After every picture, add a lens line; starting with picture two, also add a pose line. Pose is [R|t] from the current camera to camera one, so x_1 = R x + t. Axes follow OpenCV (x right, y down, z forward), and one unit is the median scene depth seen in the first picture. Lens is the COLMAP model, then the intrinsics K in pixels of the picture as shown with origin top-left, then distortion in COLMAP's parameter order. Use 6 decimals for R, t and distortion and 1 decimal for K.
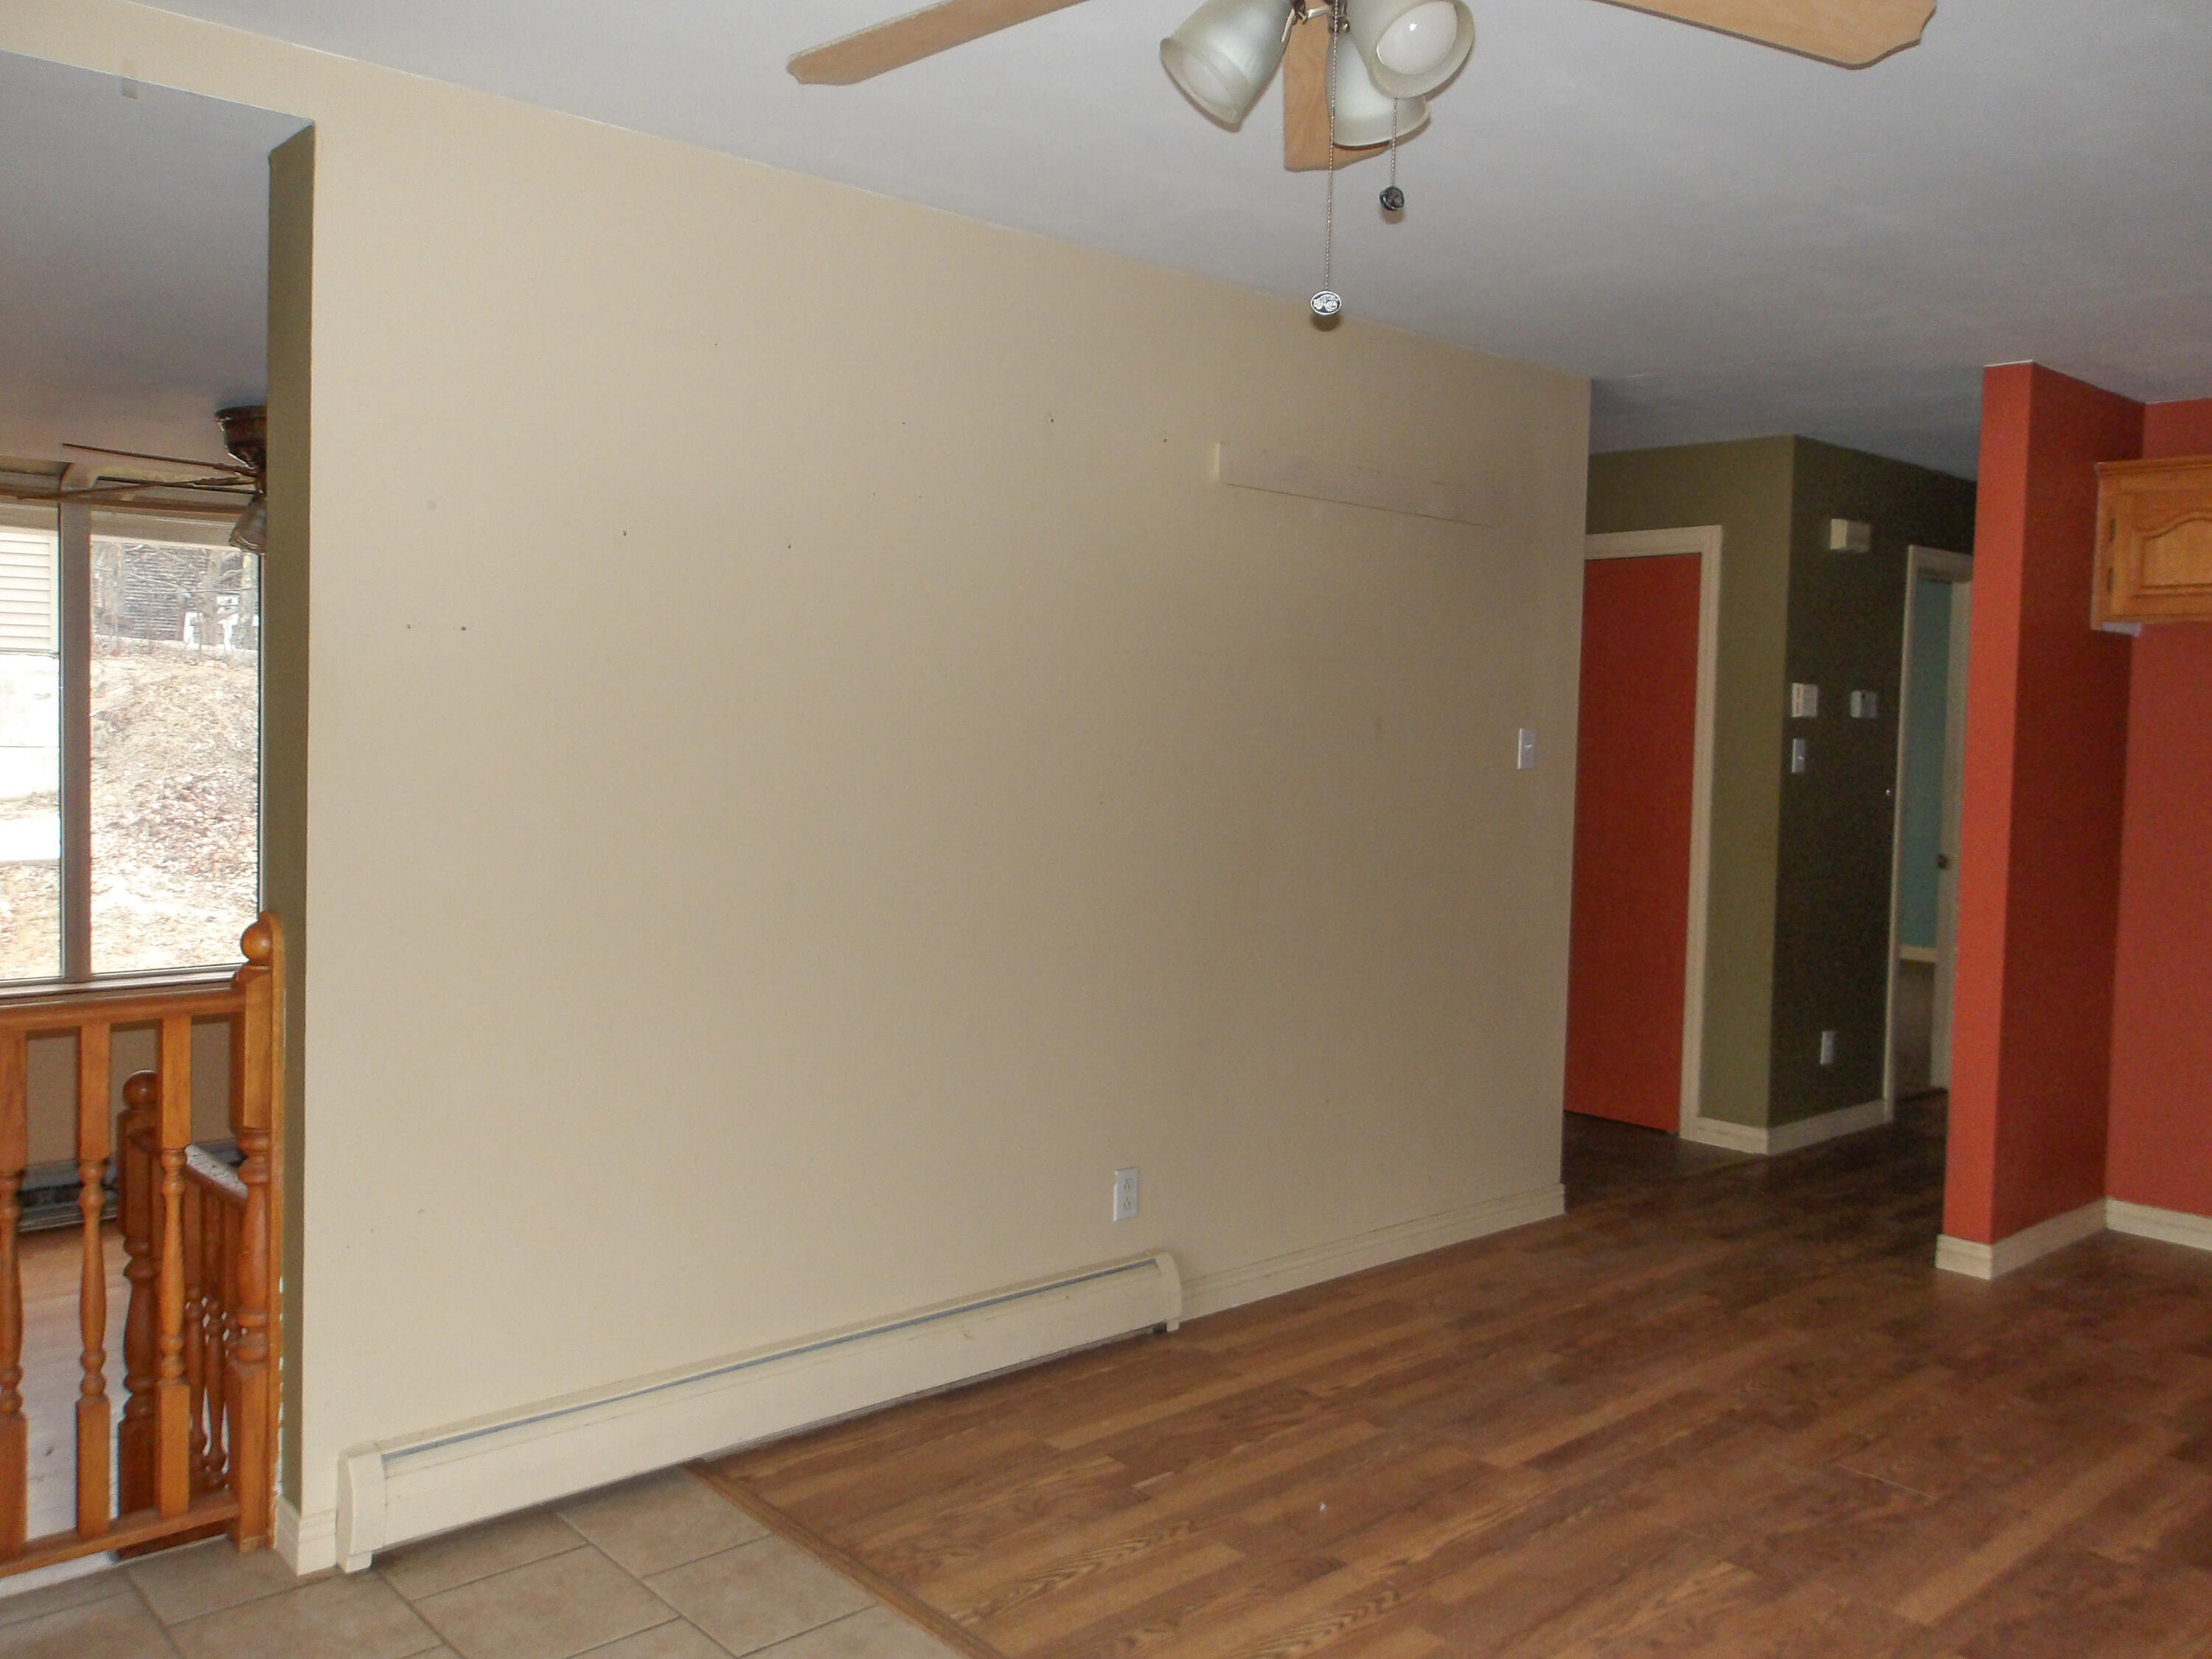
lens RADIAL K [[1826.3, 0, 1111.2], [0, 1826.3, 797.9], [0, 0, 1]] dist [0.008967, 0.005454]
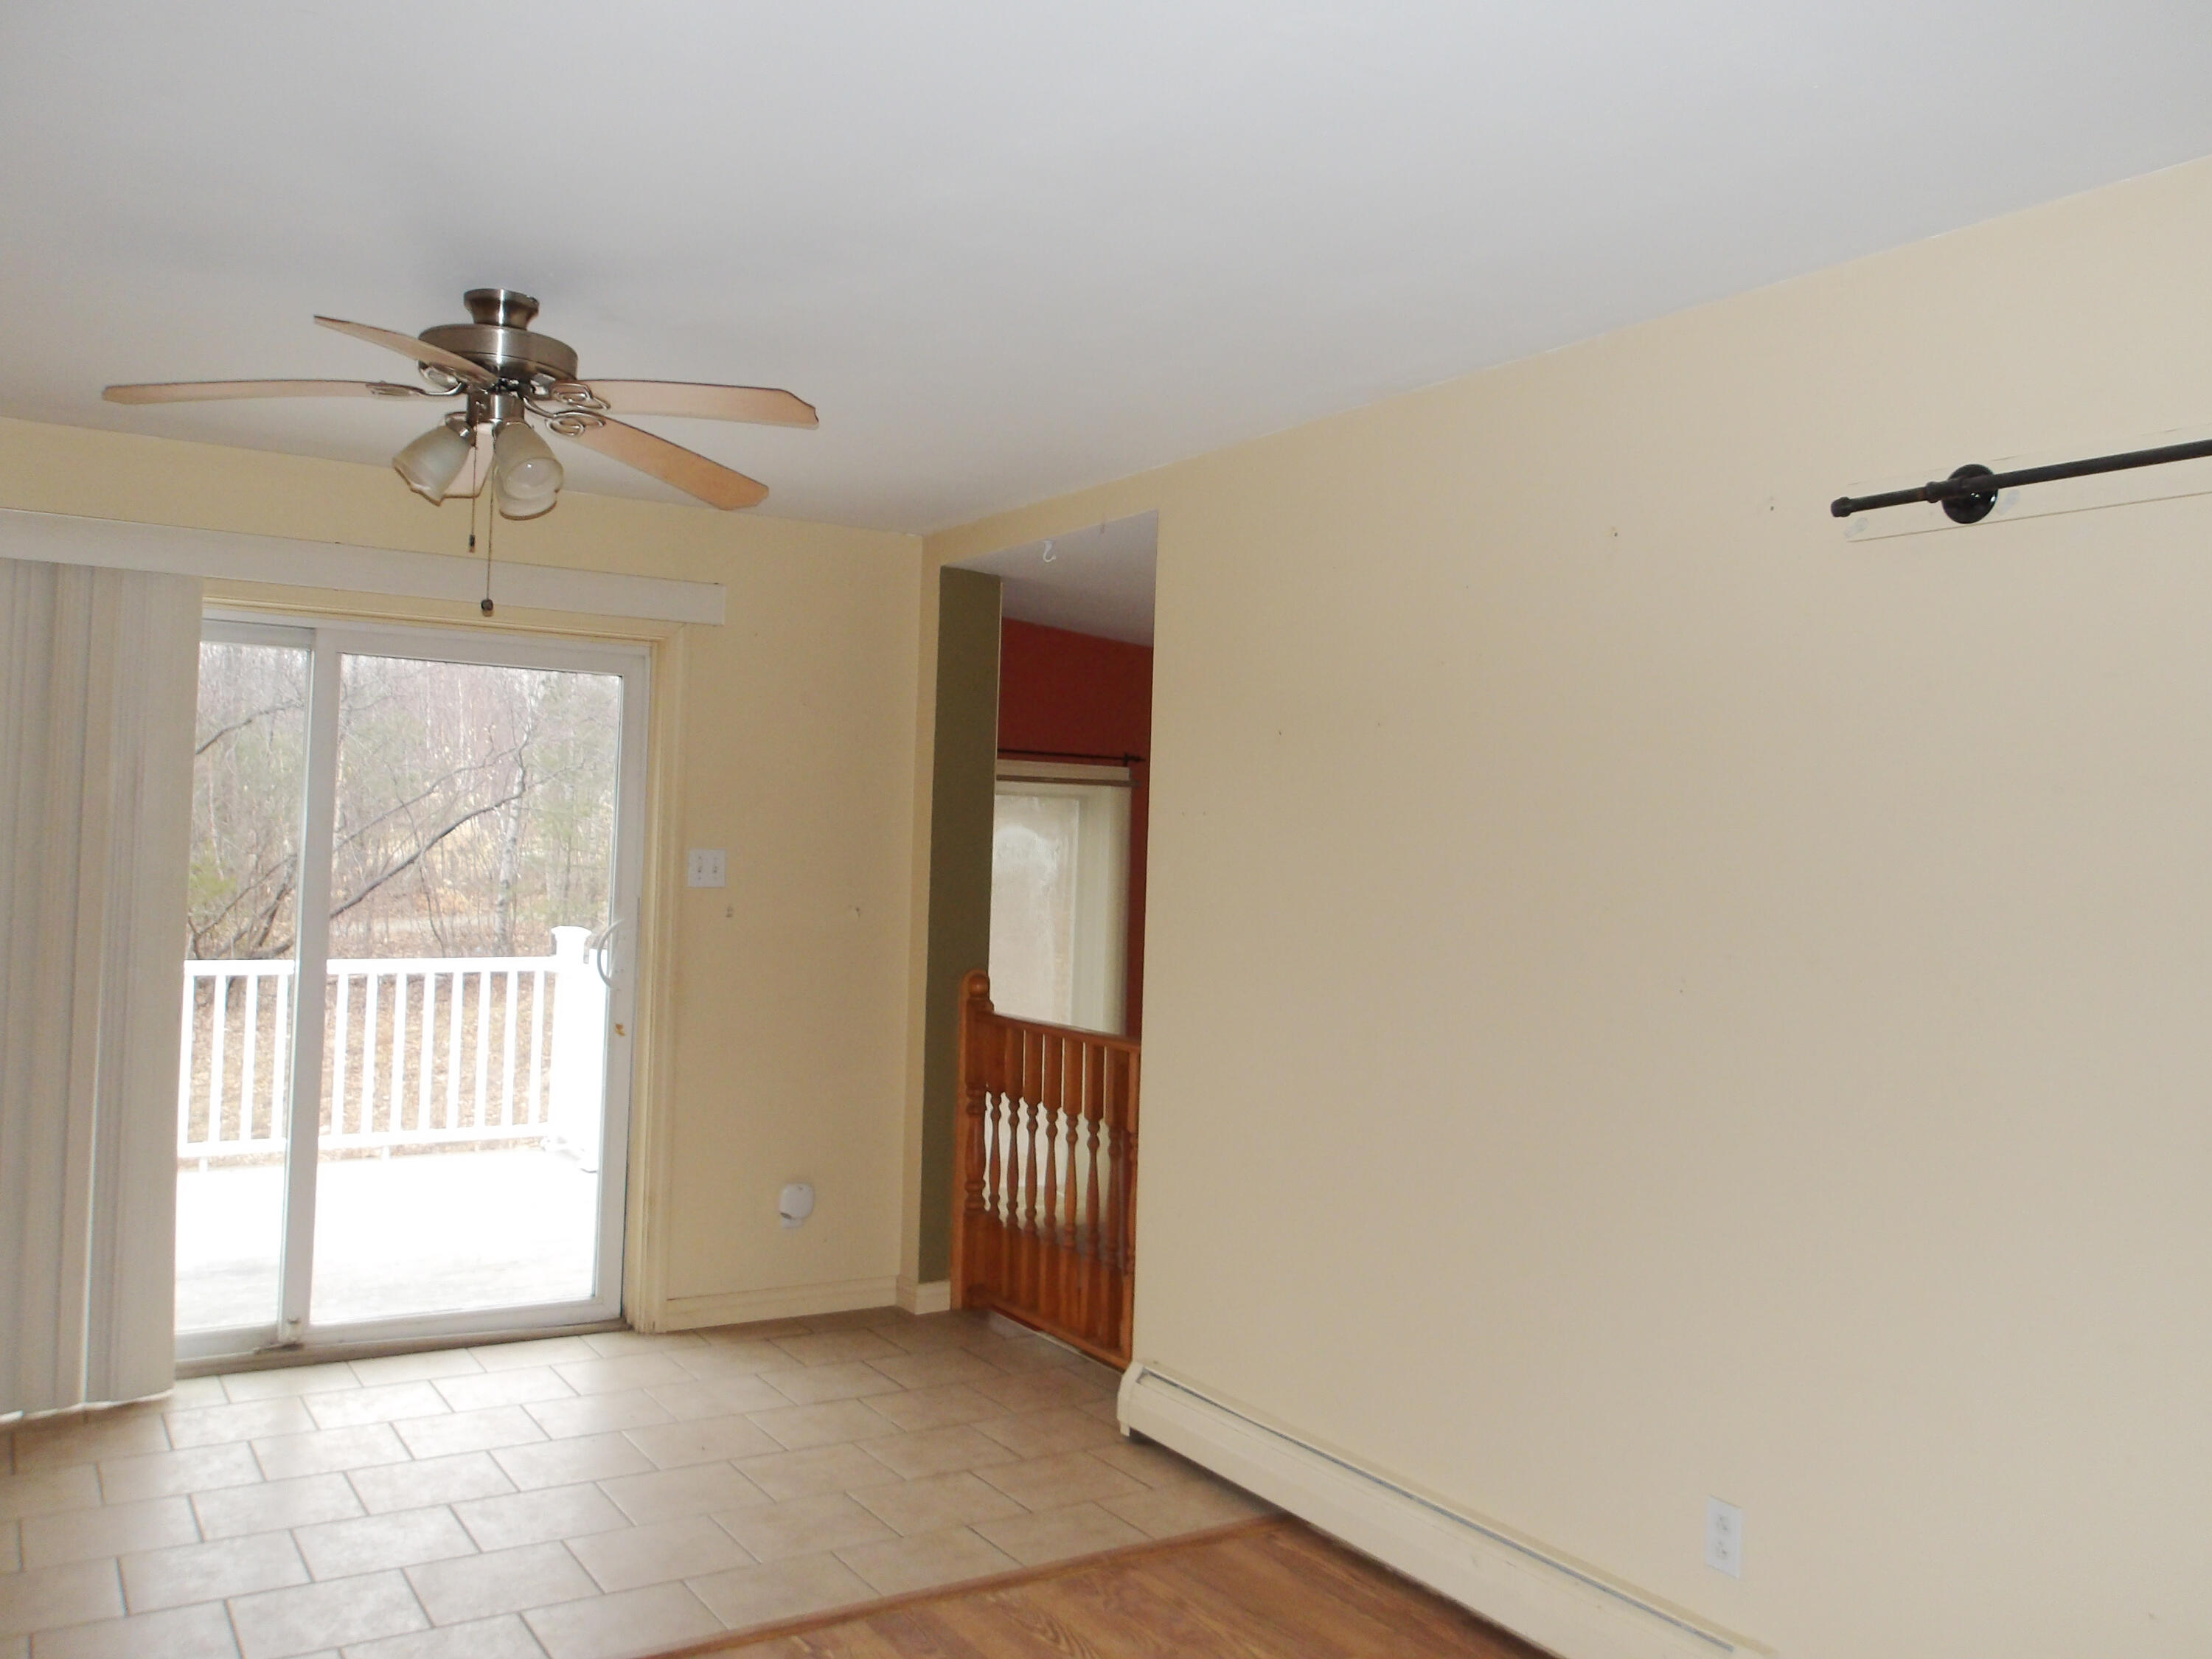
lens RADIAL K [[1826.3, 0, 1111.2], [0, 1826.3, 797.9], [0, 0, 1]] dist [0.008967, 0.005454]
pose [[-0.162907, -0.047628, -0.985491, 0.967522], [-0.087031, 0.995634, -0.033732, -0.046936], [0.982795, 0.080273, -0.166341, 1.037719]]
